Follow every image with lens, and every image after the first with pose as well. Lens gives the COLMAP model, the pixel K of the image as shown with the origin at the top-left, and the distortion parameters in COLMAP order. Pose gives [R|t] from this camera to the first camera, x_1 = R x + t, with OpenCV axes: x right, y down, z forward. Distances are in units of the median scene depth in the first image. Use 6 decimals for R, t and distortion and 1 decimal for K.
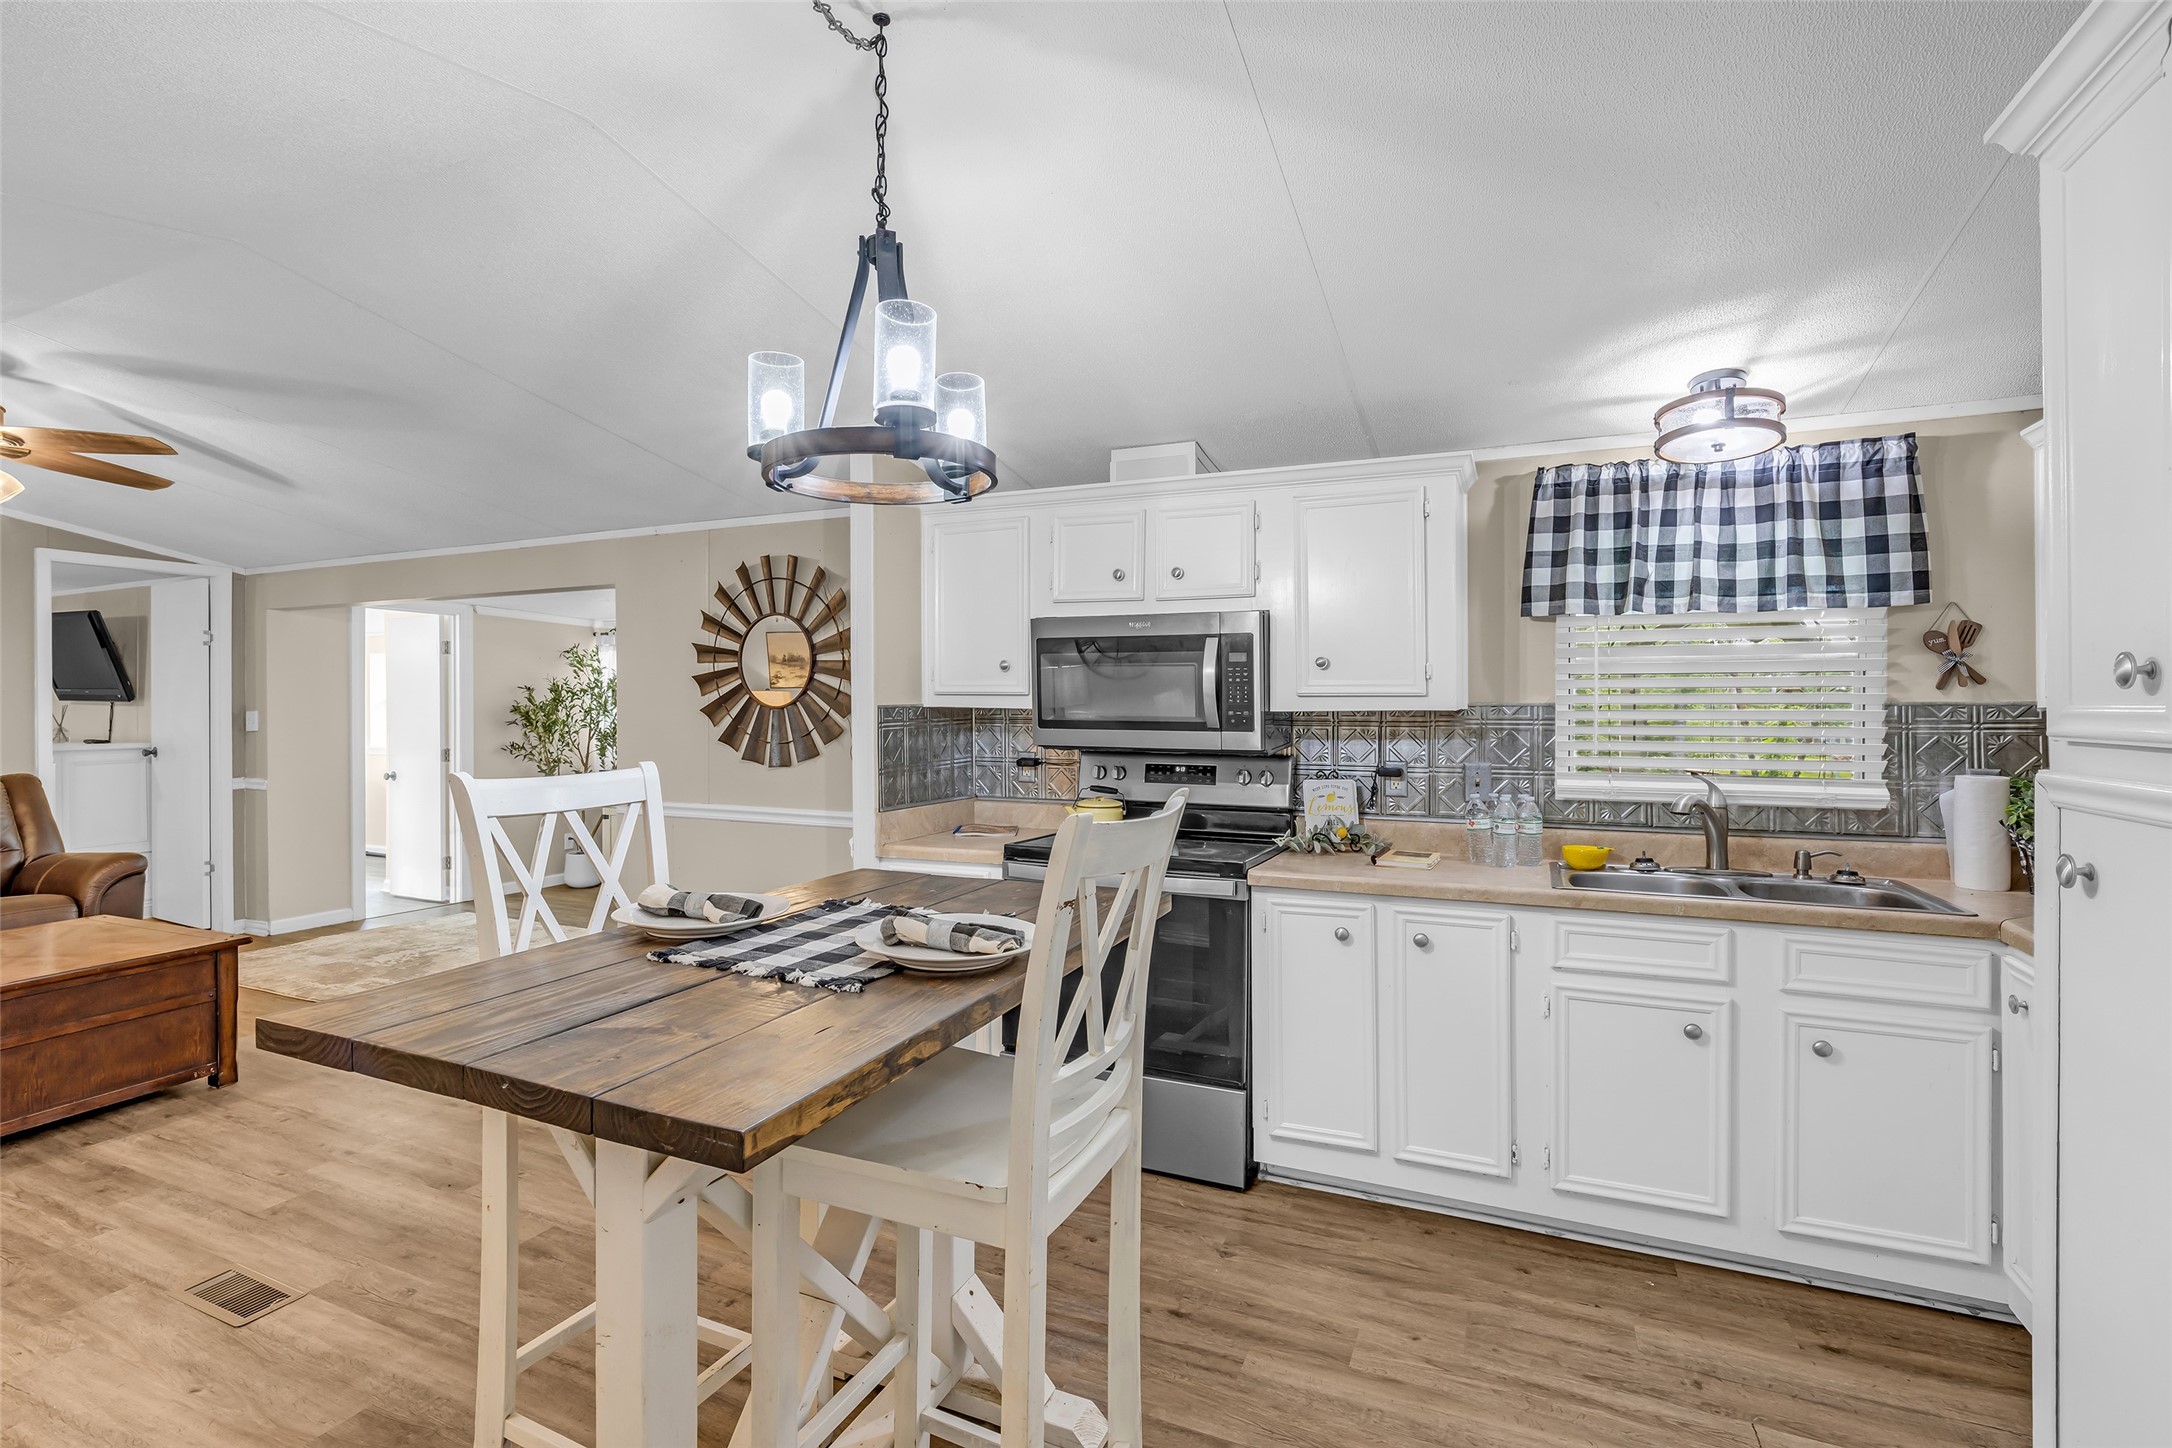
lens RADIAL K [[1012.5, 0, 1080.1], [0, 1012.5, 700.5], [0, 0, 1]] dist [-0.016350, 0.004765]
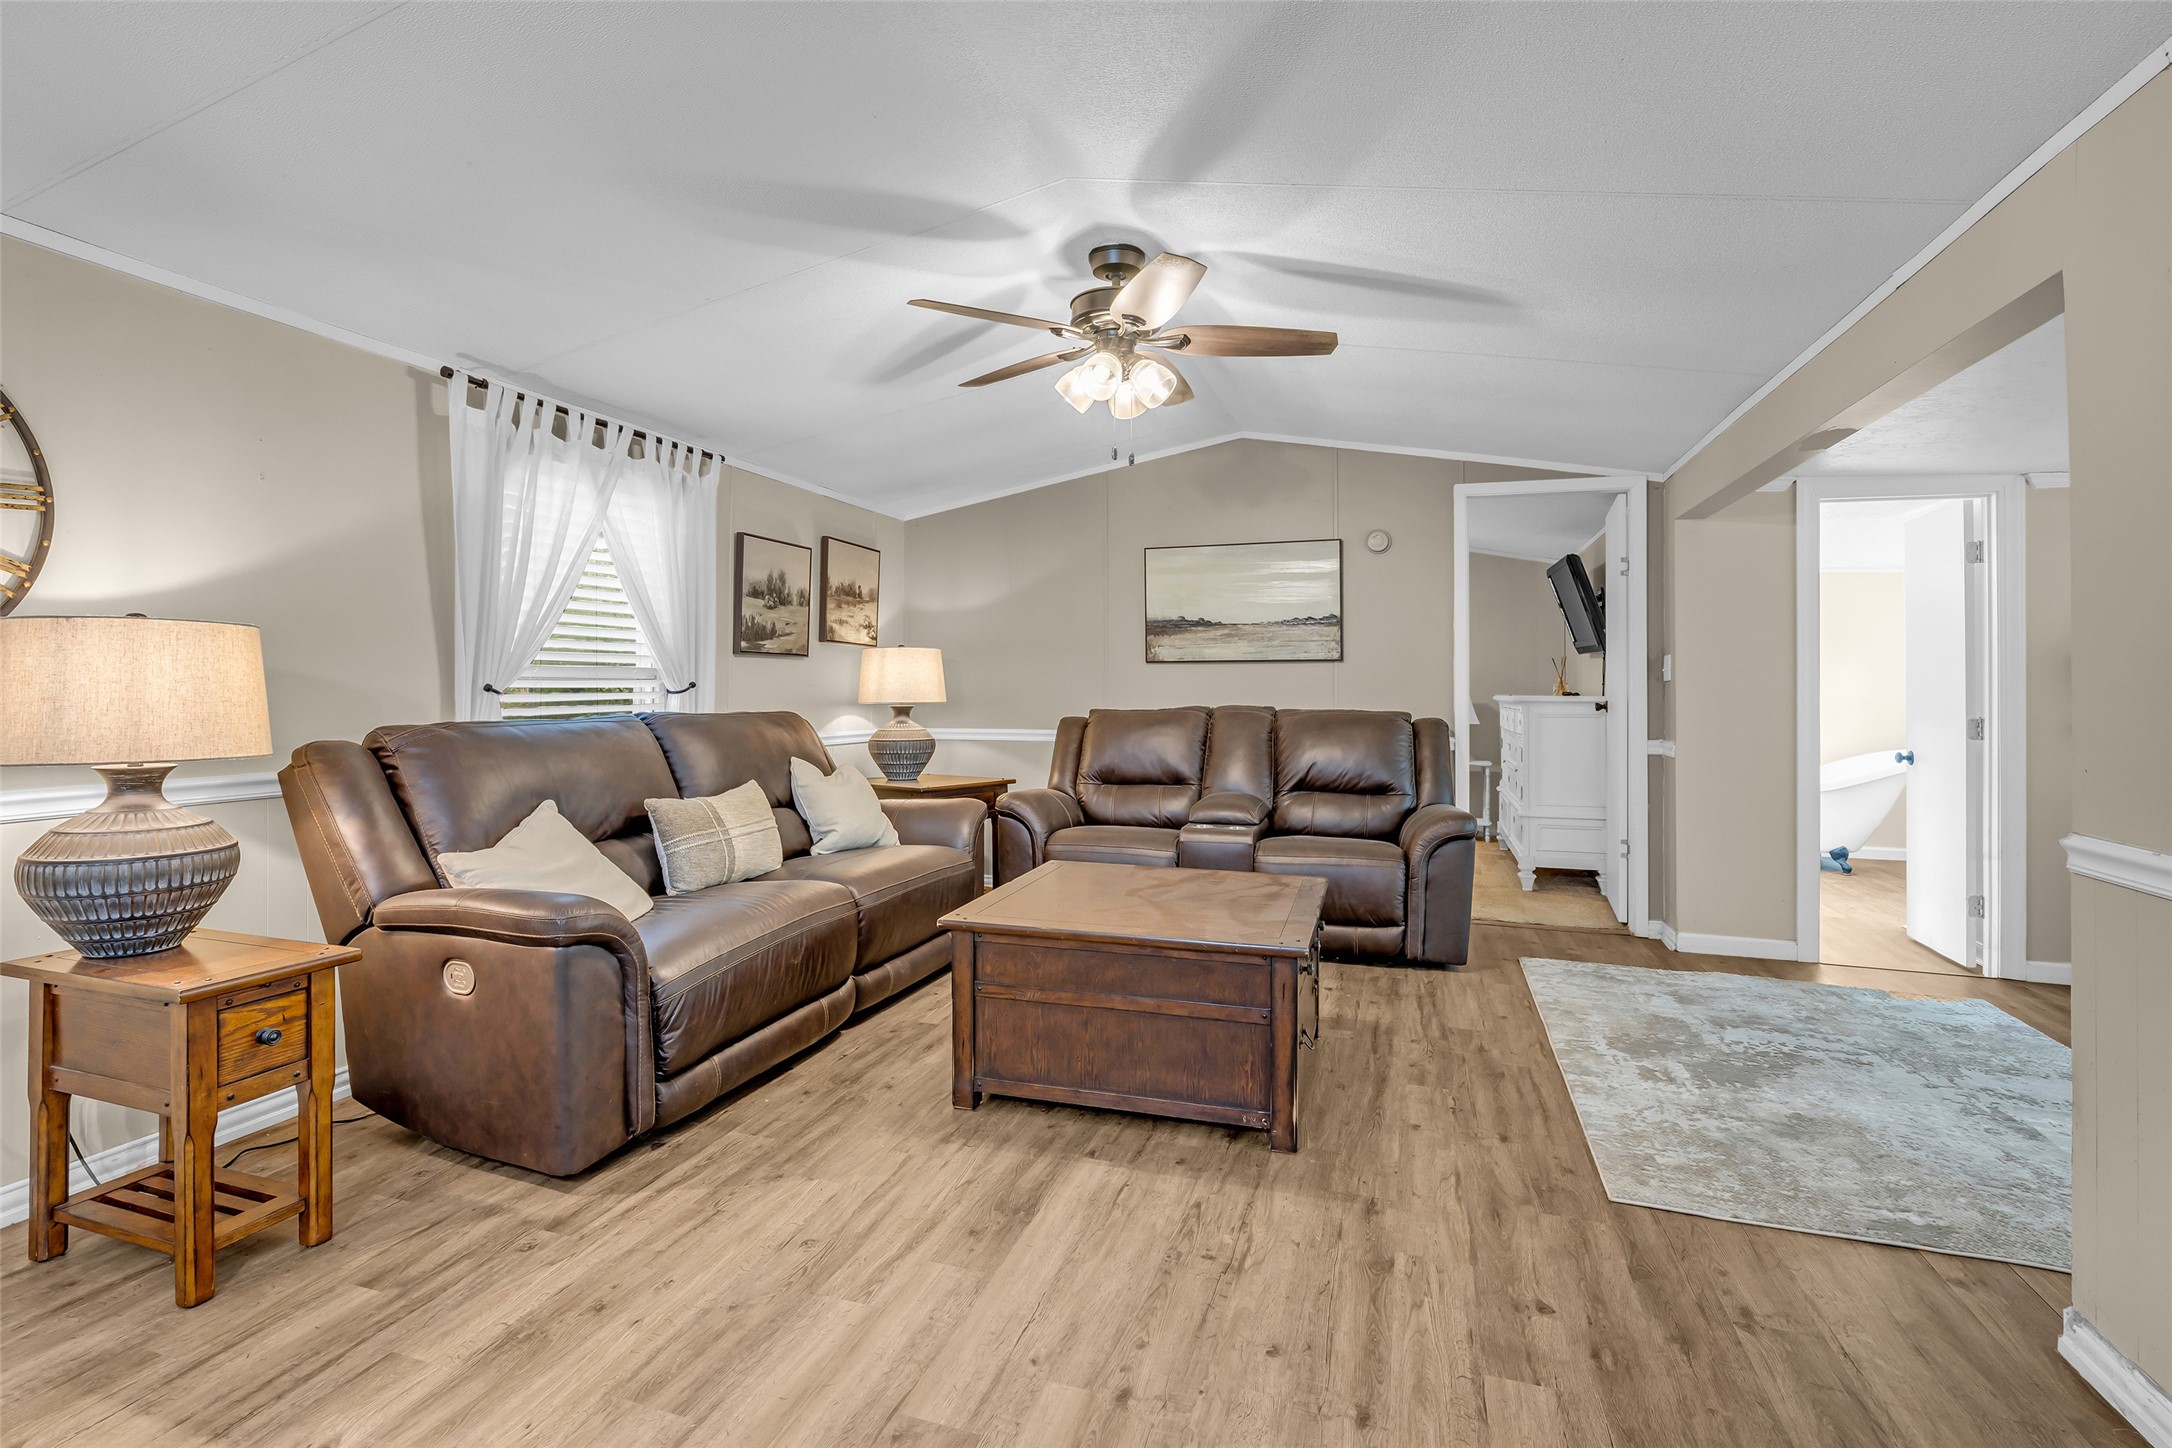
lens RADIAL K [[1012.5, 0, 1077.9], [0, 1012.5, 687.7], [0, 0, 1]] dist [-0.016350, 0.004765]
pose [[0.104511, 0.005851, -0.994507, -0.184465], [-0.005069, 0.999973, 0.005351, 0.063028], [0.994511, 0.004482, 0.104538, 0.868652]]
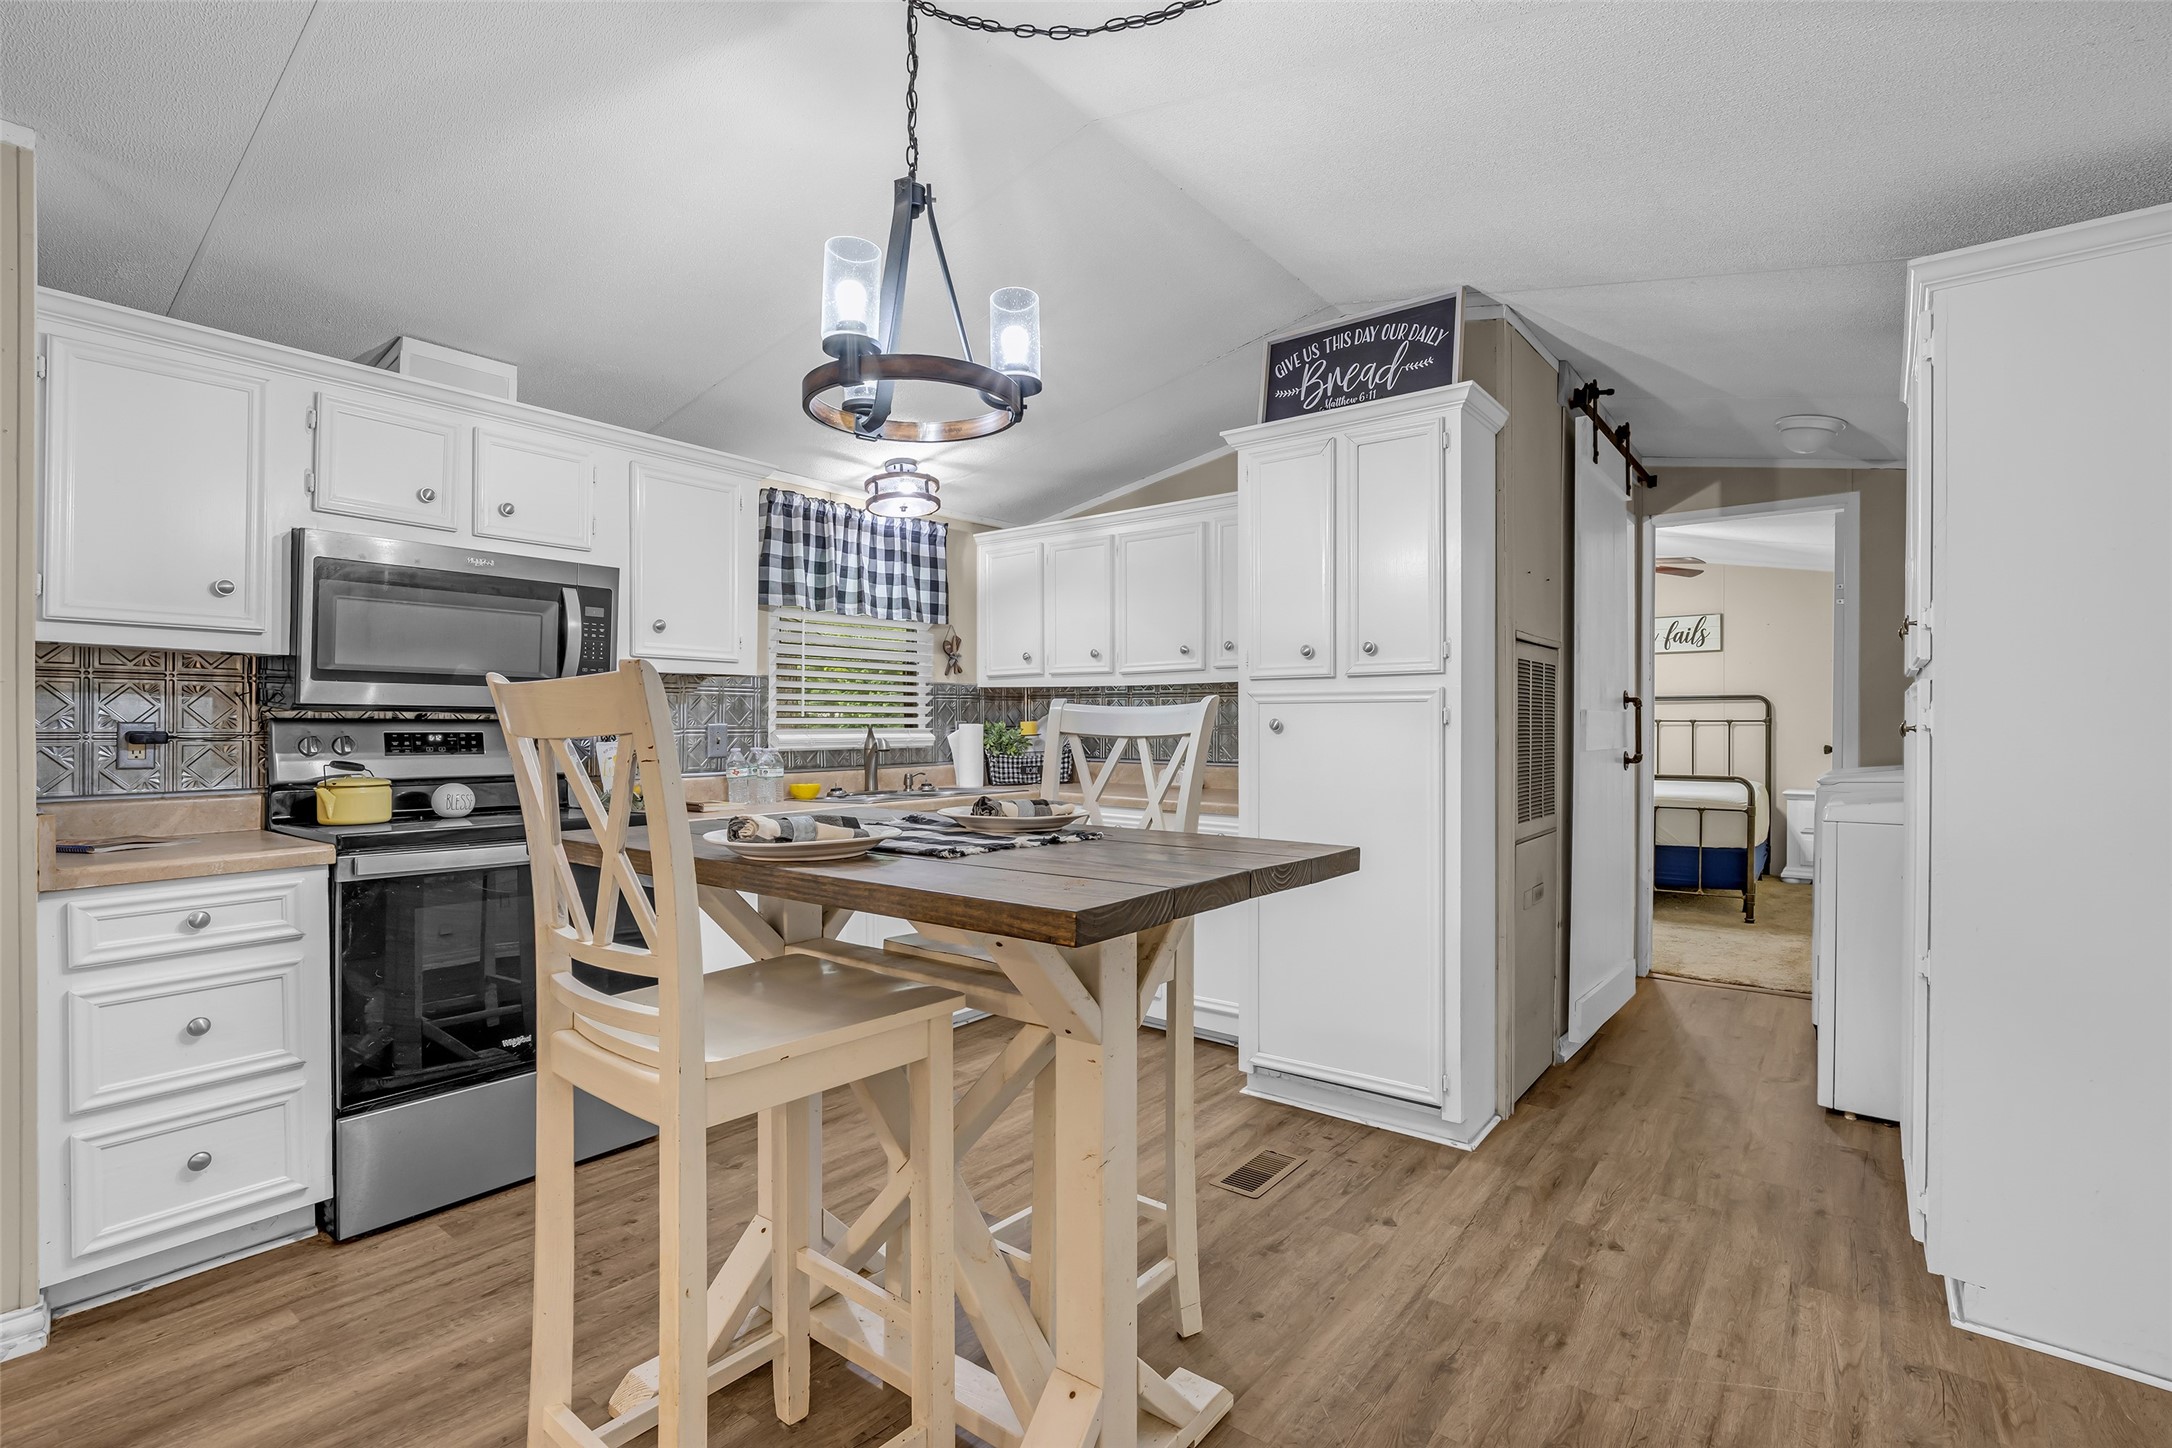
lens RADIAL K [[1012.5, 0, 1084.2], [0, 1012.5, 719.9], [0, 0, 1]] dist [-0.016350, 0.004765]
pose [[0.235995, 0.006194, 0.971734, -0.634827], [-0.000348, 0.999980, -0.006290, 0.062612], [-0.971754, 0.001146, 0.235993, 0.305908]]
